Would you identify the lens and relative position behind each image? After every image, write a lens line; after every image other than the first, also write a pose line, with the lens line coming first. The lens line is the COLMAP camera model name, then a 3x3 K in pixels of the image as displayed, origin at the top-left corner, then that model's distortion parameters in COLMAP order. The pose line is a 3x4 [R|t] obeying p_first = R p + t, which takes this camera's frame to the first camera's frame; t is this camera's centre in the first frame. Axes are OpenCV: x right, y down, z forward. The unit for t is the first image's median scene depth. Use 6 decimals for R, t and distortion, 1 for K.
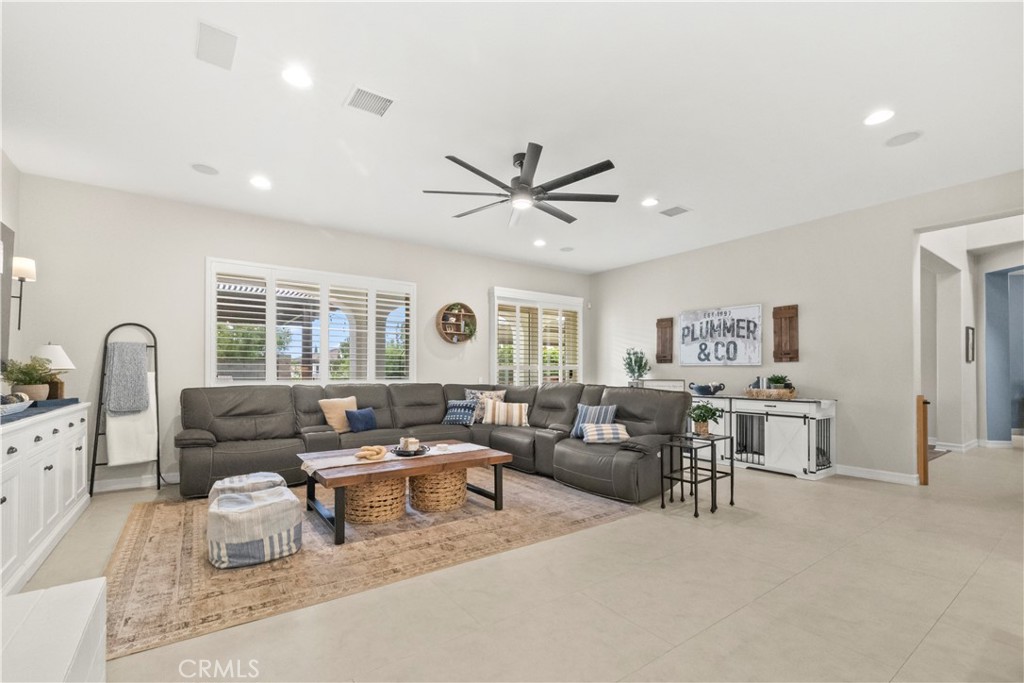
lens RADIAL K [[441.9, 0, 510.9], [0, 441.9, 374.0], [0, 0, 1]] dist [-0.002030, -0.000496]
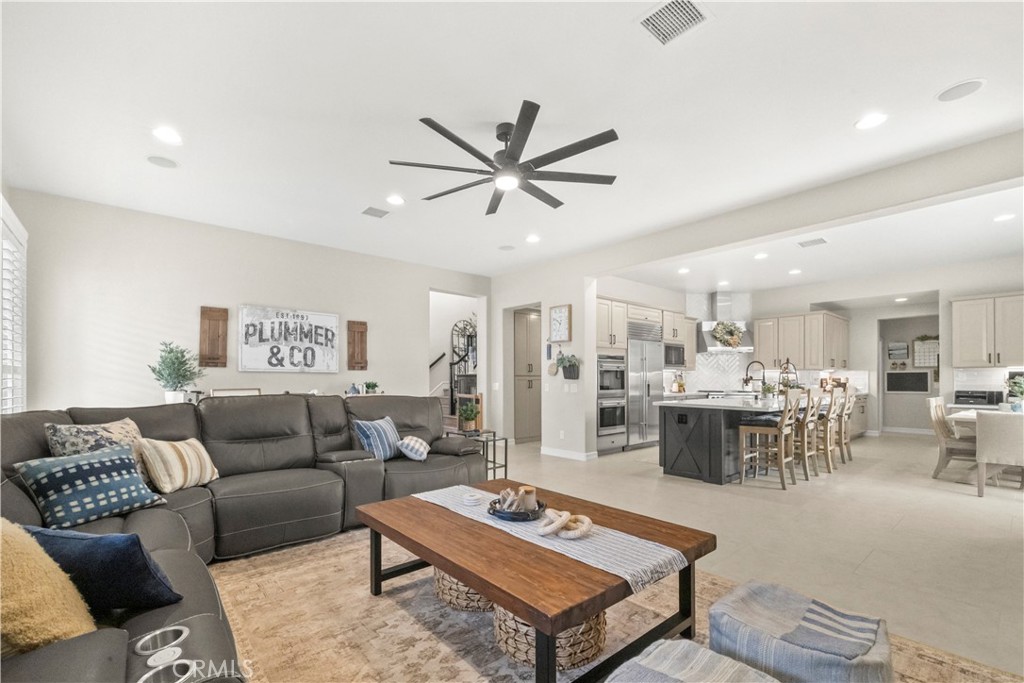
lens RADIAL K [[441.9, 0, 510.9], [0, 441.9, 374.0], [0, 0, 1]] dist [-0.002030, -0.000496]
pose [[-0.096719, 0.014413, 0.995207, -0.502821], [0.009294, 0.999865, -0.013577, 0.001769], [-0.995268, 0.007937, -0.096840, 0.650902]]
